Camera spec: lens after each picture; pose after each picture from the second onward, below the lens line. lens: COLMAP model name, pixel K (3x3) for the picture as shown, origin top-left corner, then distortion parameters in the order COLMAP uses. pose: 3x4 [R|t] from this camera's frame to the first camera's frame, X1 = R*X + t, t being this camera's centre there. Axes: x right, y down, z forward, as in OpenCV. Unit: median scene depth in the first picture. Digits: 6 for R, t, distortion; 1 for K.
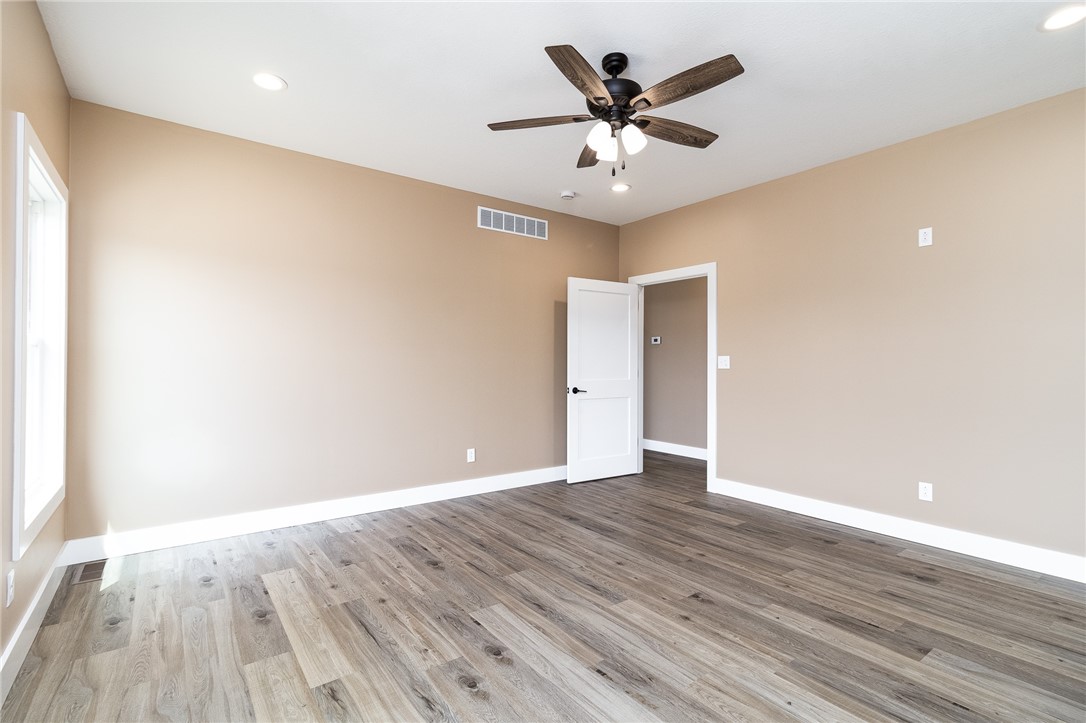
lens RADIAL K [[506.0, 0, 539.9], [0, 506.0, 358.8], [0, 0, 1]] dist [0.003999, -0.000539]
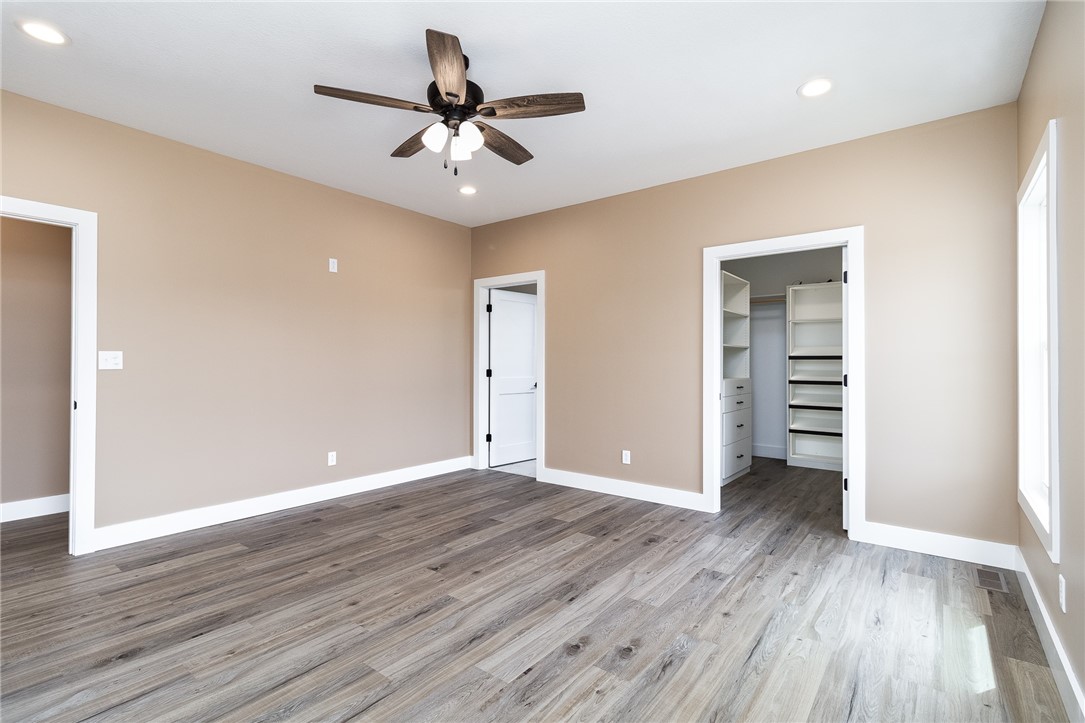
lens RADIAL K [[505.6, 0, 539.4], [0, 505.6, 358.8], [0, 0, 1]] dist [0.003999, -0.000539]
pose [[-0.266486, 0.000208, 0.963839, -0.744086], [-0.011052, 0.999934, -0.003272, 0.001054], [-0.963775, -0.011524, -0.266466, 0.954837]]
